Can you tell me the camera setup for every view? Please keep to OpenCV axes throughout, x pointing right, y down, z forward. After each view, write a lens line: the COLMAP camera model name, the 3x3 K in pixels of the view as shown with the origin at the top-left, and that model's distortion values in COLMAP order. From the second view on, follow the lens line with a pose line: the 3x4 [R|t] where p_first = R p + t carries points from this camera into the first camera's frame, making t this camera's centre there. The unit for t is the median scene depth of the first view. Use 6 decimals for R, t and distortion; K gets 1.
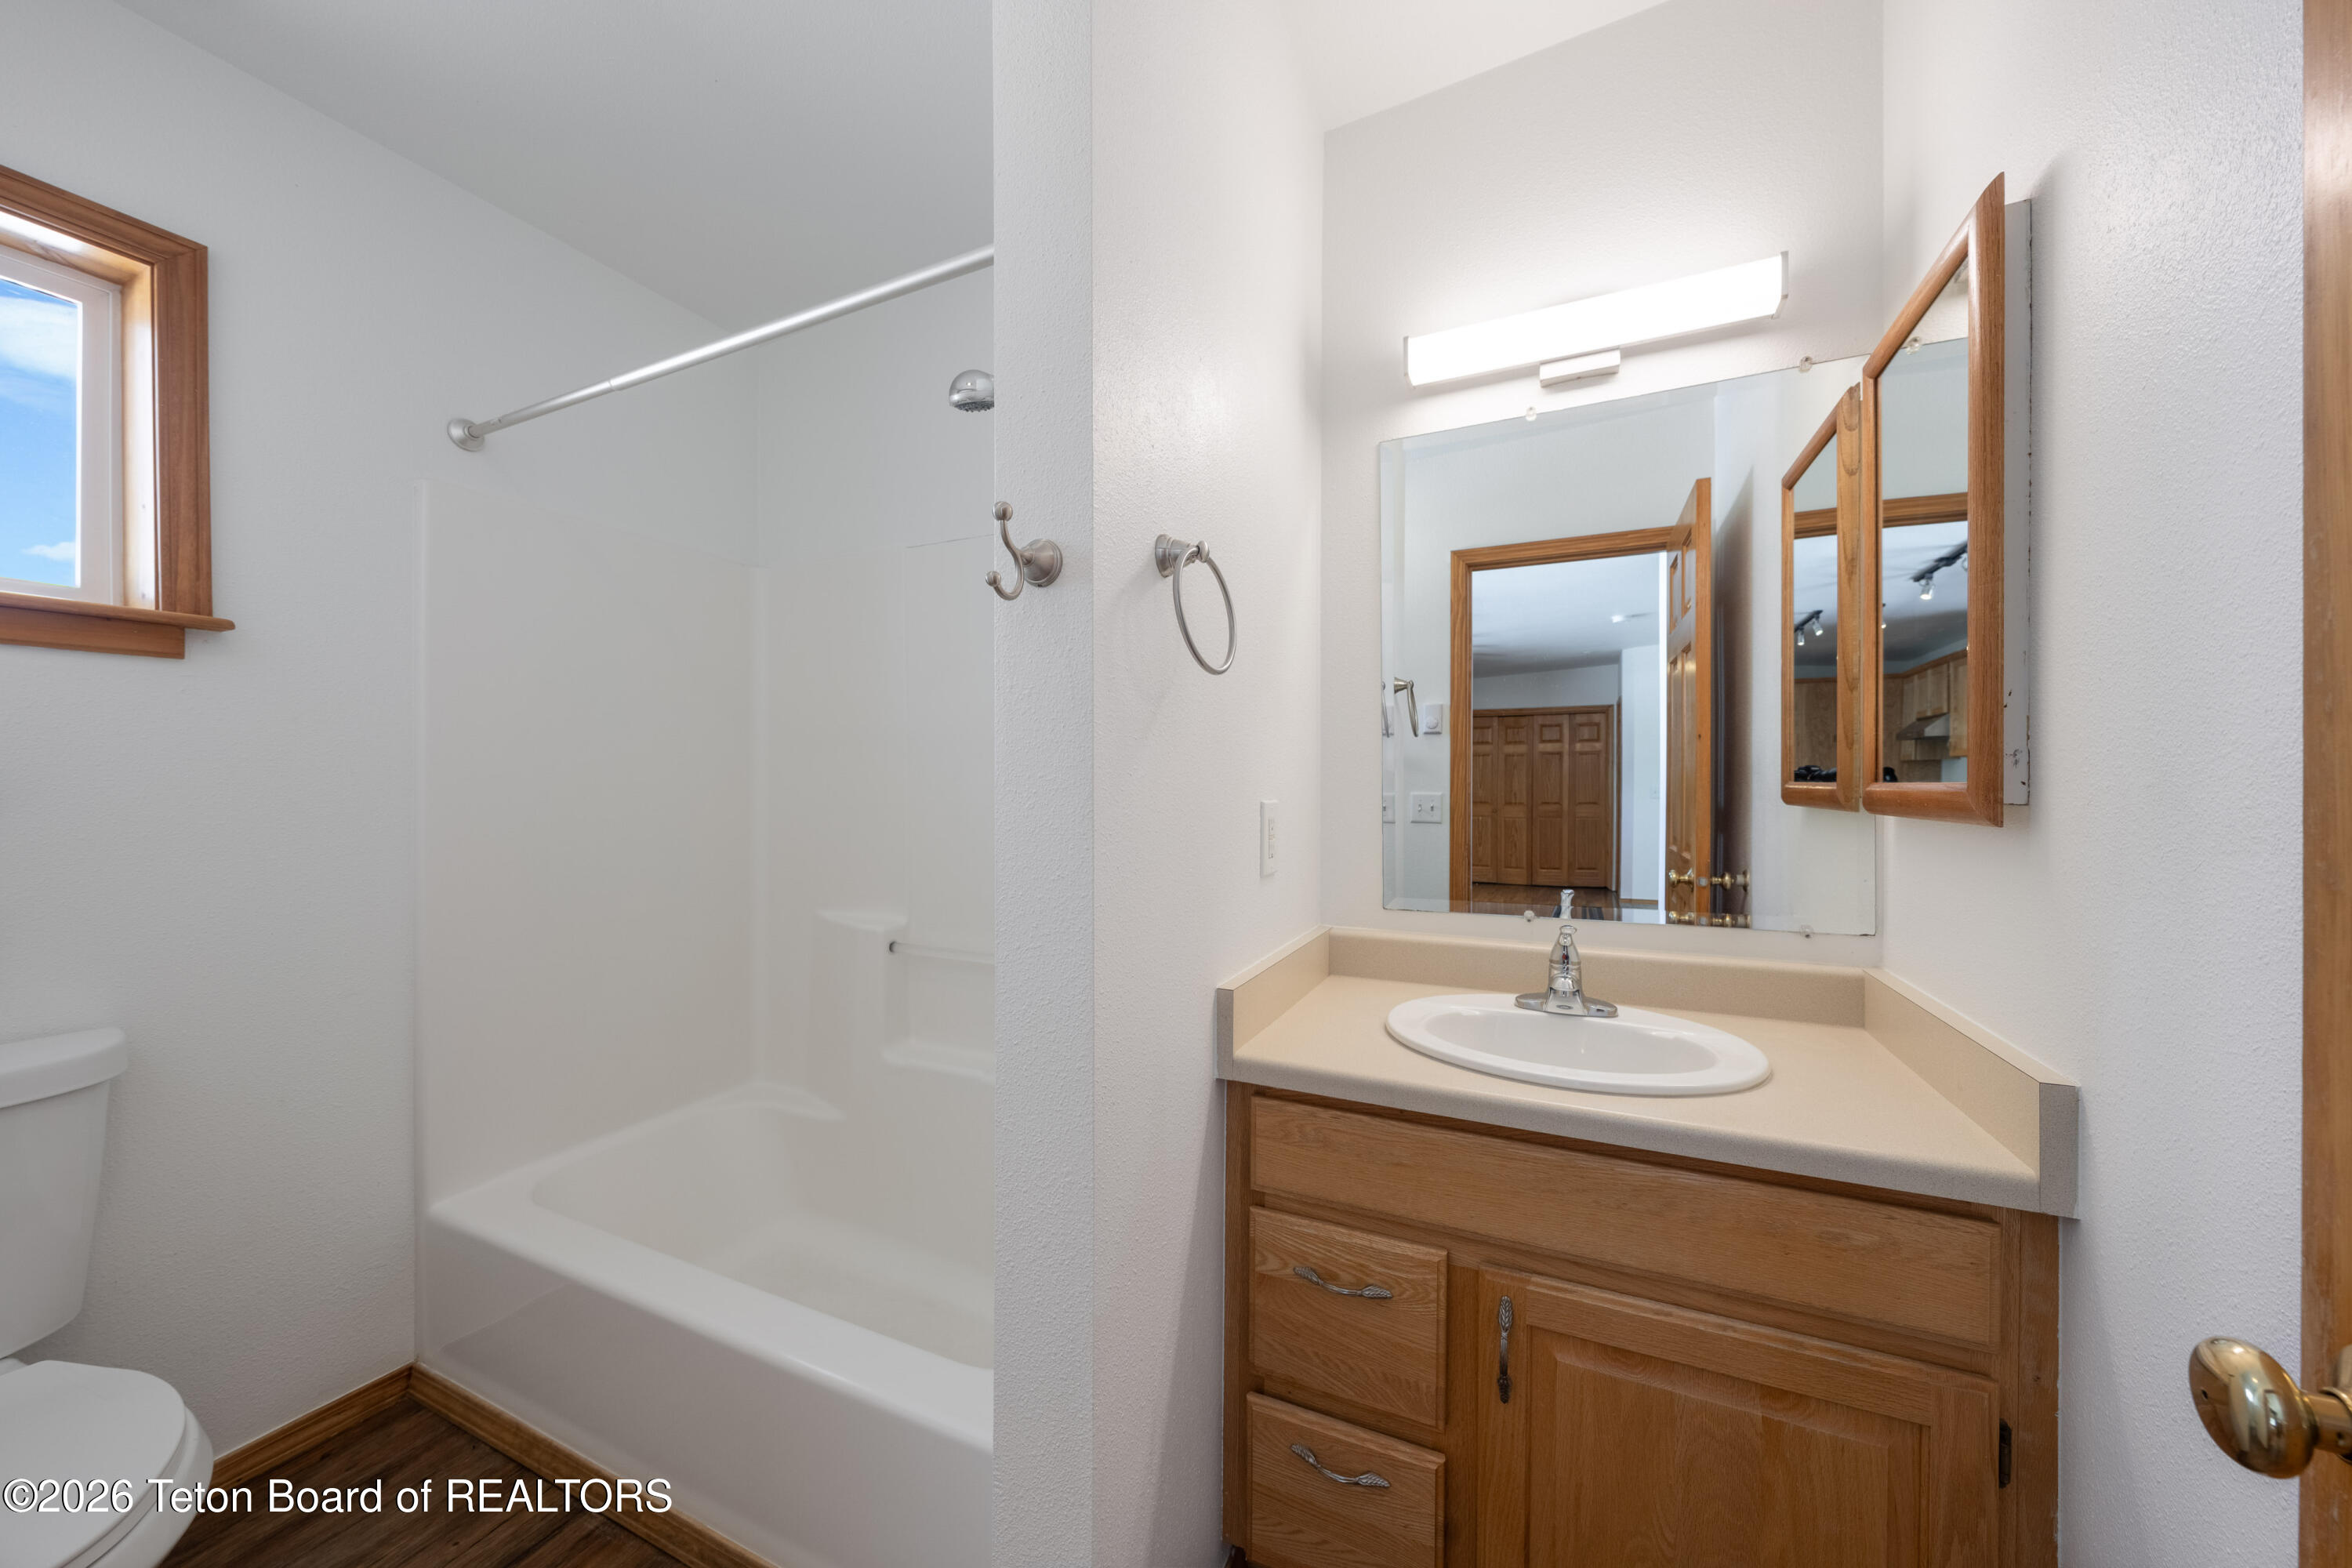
lens RADIAL K [[882.8, 0, 1176.0], [0, 882.8, 784.0], [0, 0, 1]] dist [0.000159, 0.000011]
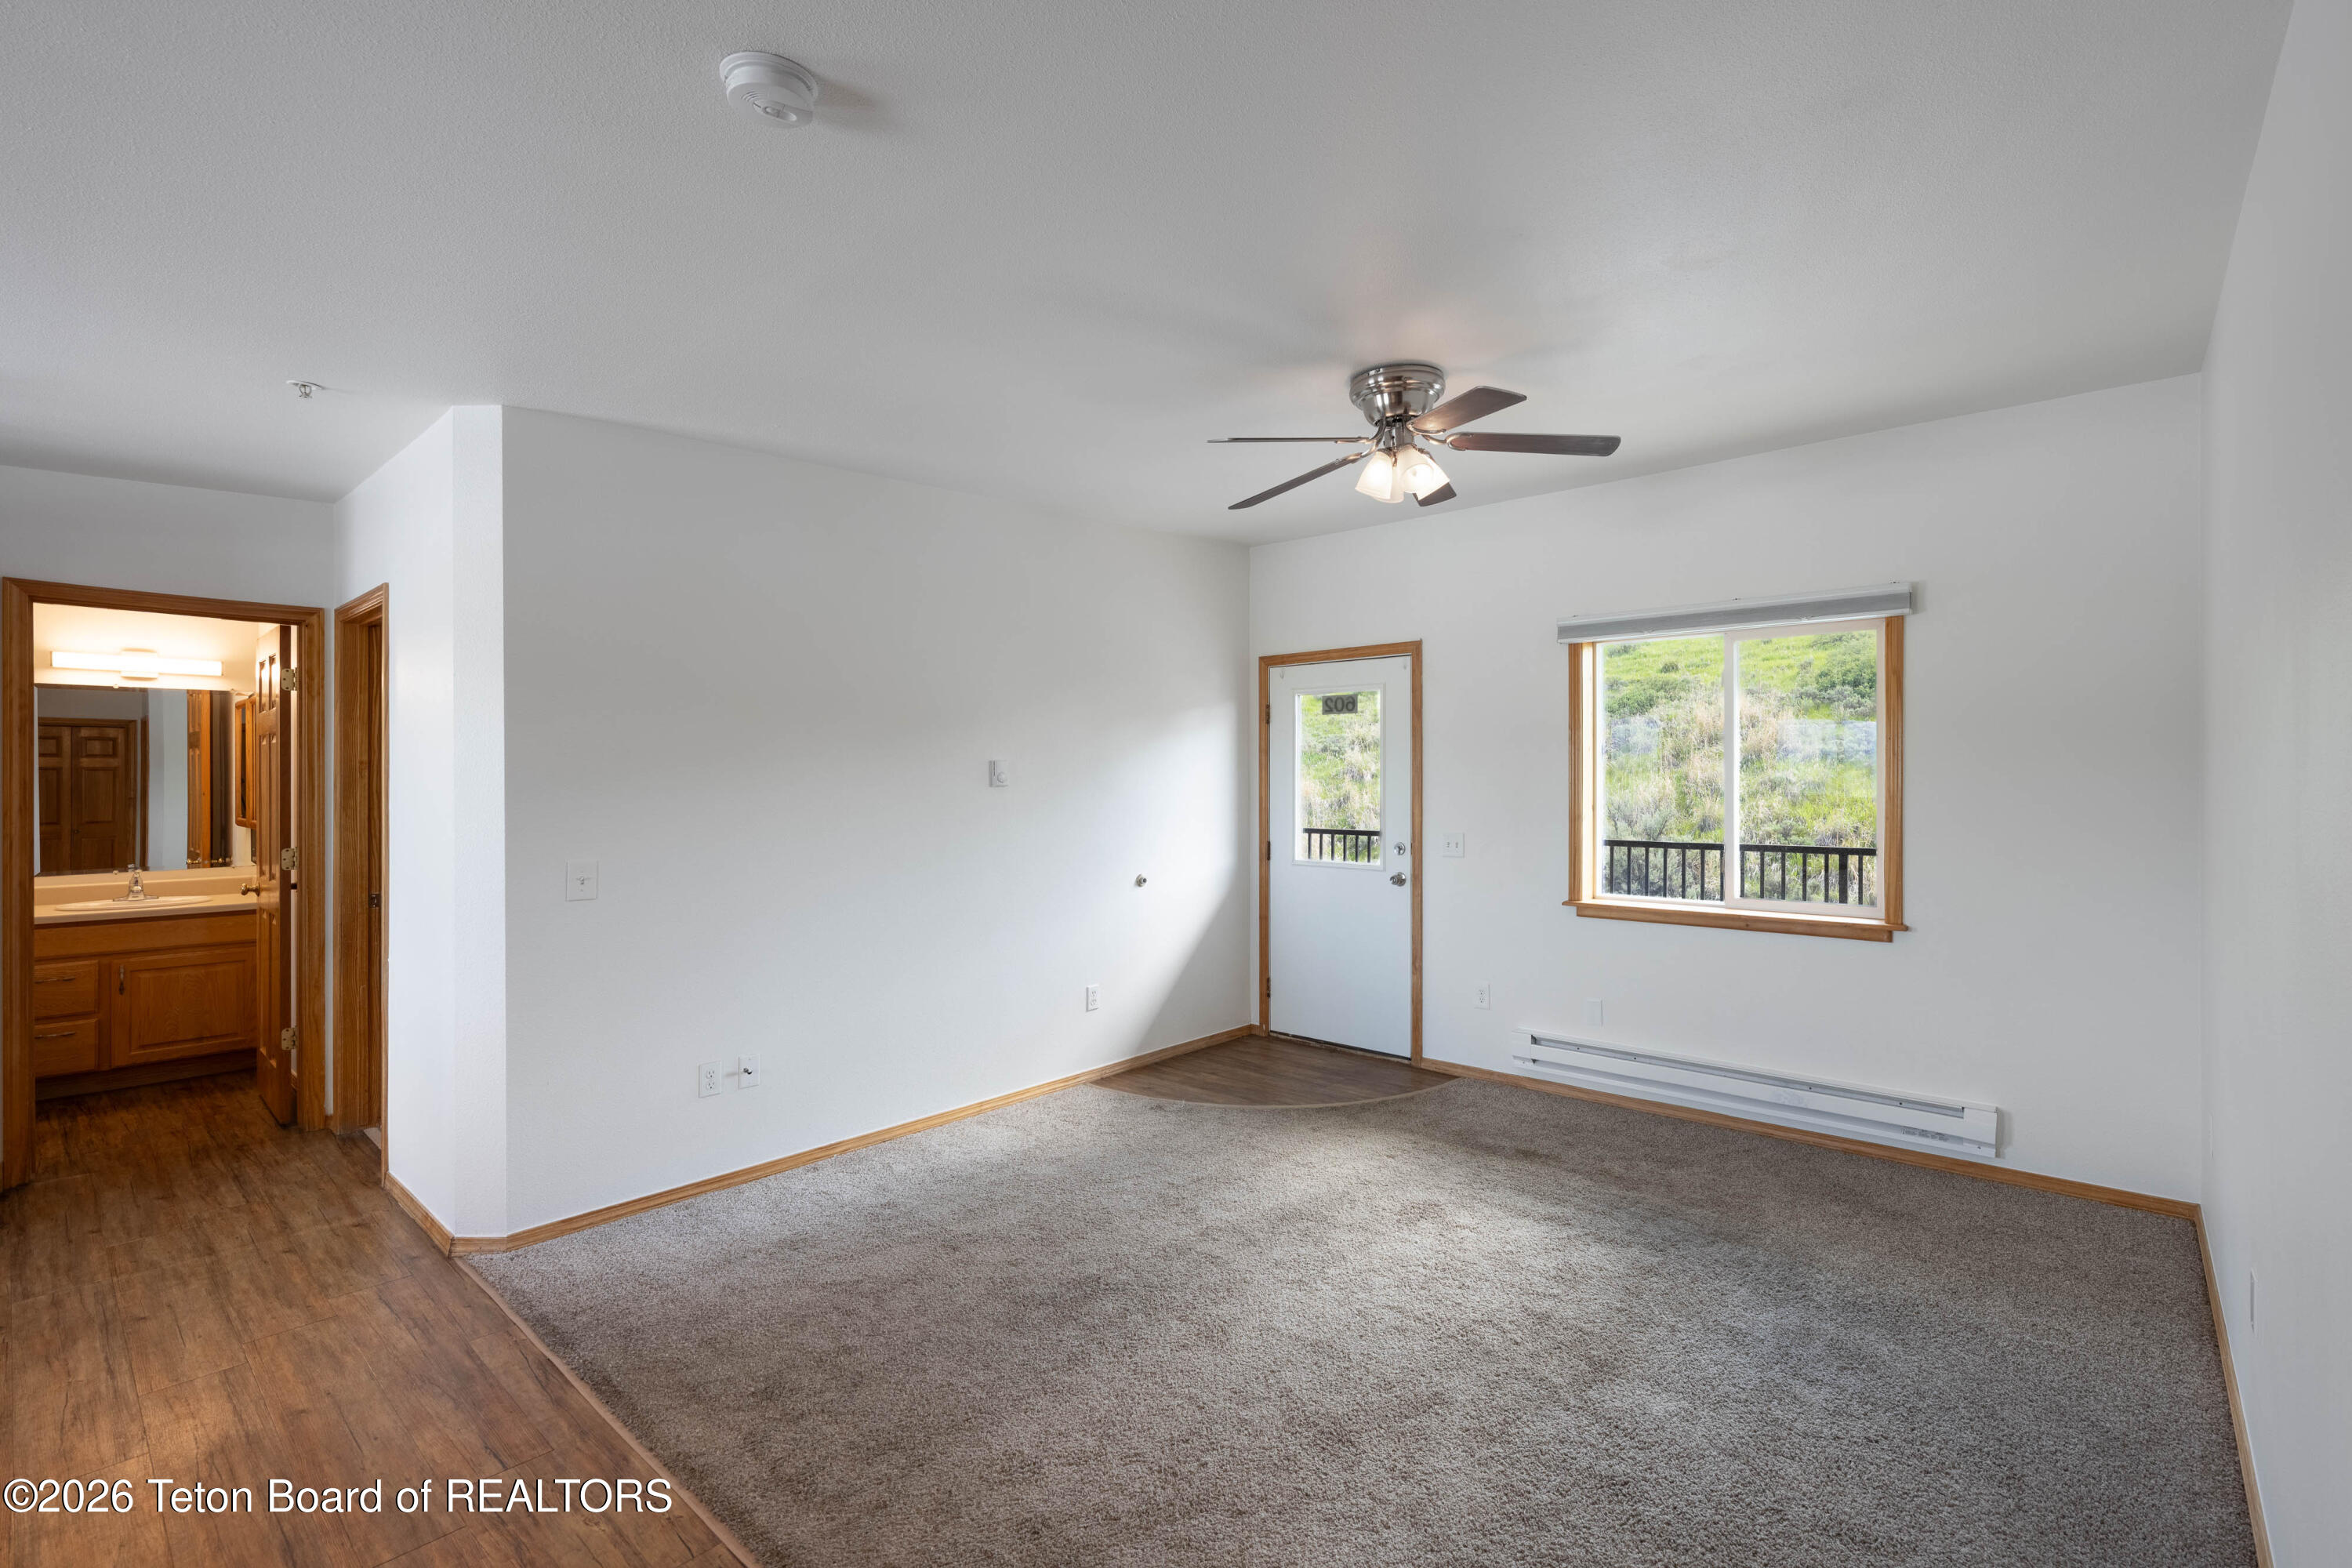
lens RADIAL K [[988.7, 0, 1176.0], [0, 988.7, 784.0], [0, 0, 1]] dist [0.001244, 0.000222]
pose [[0.291612, -0.004384, 0.956527, -1.572740], [0.009375, 0.999955, 0.001725, -0.095745], [-0.956491, 0.008465, 0.291640, -3.029136]]
